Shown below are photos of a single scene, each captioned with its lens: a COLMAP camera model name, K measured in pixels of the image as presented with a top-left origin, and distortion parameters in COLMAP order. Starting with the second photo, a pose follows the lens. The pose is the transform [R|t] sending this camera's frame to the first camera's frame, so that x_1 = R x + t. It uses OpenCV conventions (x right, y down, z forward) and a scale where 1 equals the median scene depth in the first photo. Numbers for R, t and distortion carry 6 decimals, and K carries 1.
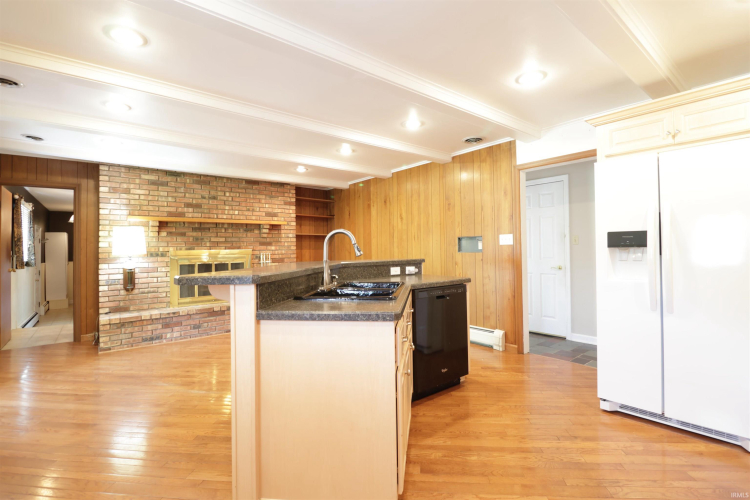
lens RADIAL K [[346.0, 0, 387.0], [0, 346.0, 242.8], [0, 0, 1]] dist [-0.007866, -0.008252]
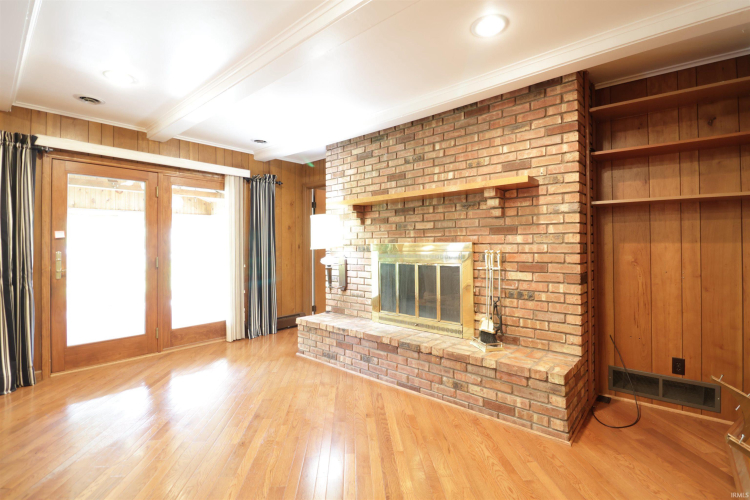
lens RADIAL K [[346.0, 0, 377.5], [0, 346.0, 242.3], [0, 0, 1]] dist [-0.007866, -0.008252]
pose [[0.169147, 0.004794, -0.985579, 0.092604], [0.022593, 0.999707, 0.008740, 0.012214], [0.985332, -0.023746, 0.168989, 0.802249]]
